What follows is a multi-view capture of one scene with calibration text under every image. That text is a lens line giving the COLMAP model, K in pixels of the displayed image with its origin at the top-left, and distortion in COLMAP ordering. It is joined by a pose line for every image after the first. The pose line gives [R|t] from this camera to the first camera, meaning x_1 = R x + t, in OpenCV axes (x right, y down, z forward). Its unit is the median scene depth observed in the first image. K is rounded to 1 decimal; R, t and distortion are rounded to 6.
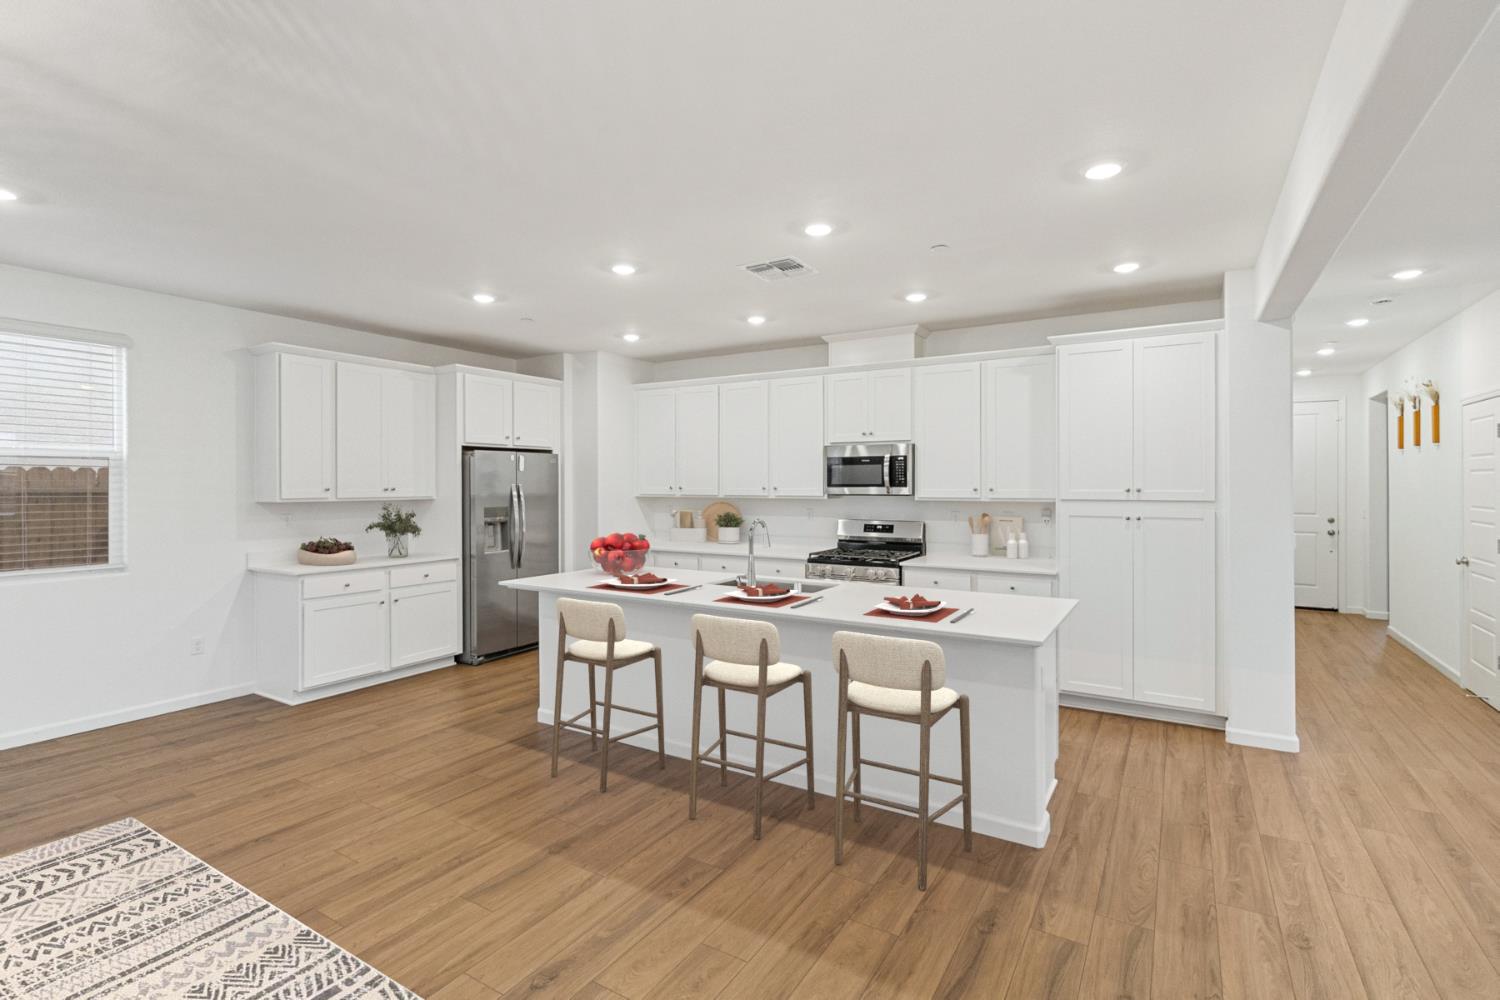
lens RADIAL K [[697.3, 0, 751.1], [0, 697.3, 486.7], [0, 0, 1]] dist [-0.001831, 0.000817]
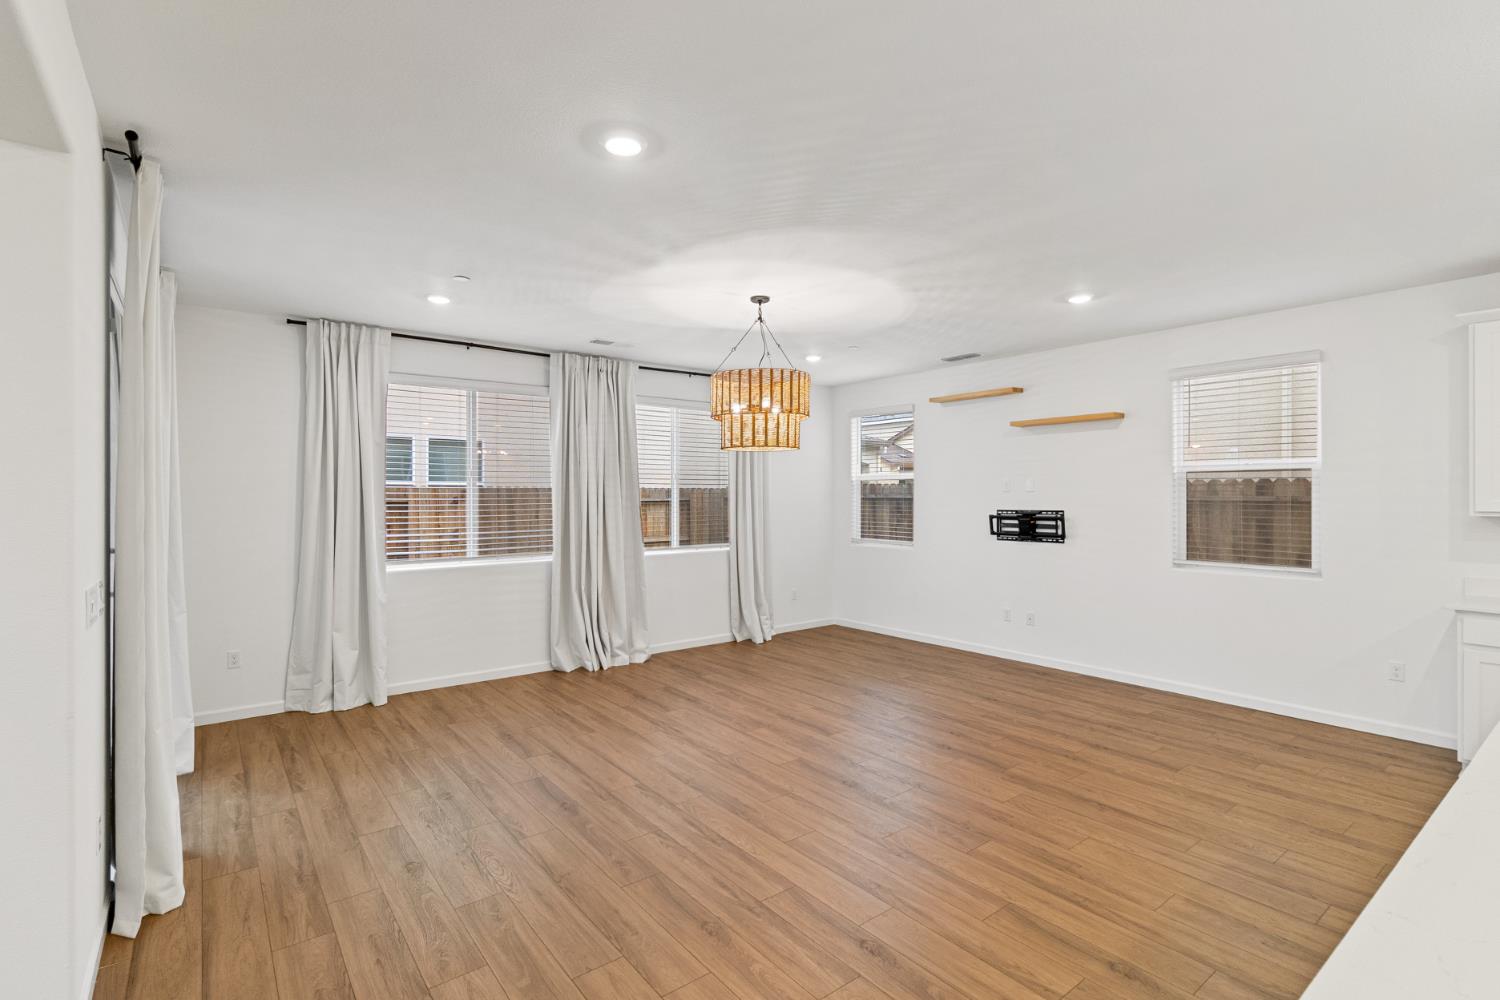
lens RADIAL K [[703.0, 0, 753.2], [0, 703.0, 499.0], [0, 0, 1]] dist [0.002072, -0.000335]
pose [[-0.350378, 0.007054, -0.936582, 0.430280], [0.001631, 0.999975, 0.006922, -0.004726], [0.936607, 0.000897, -0.350381, 0.648543]]
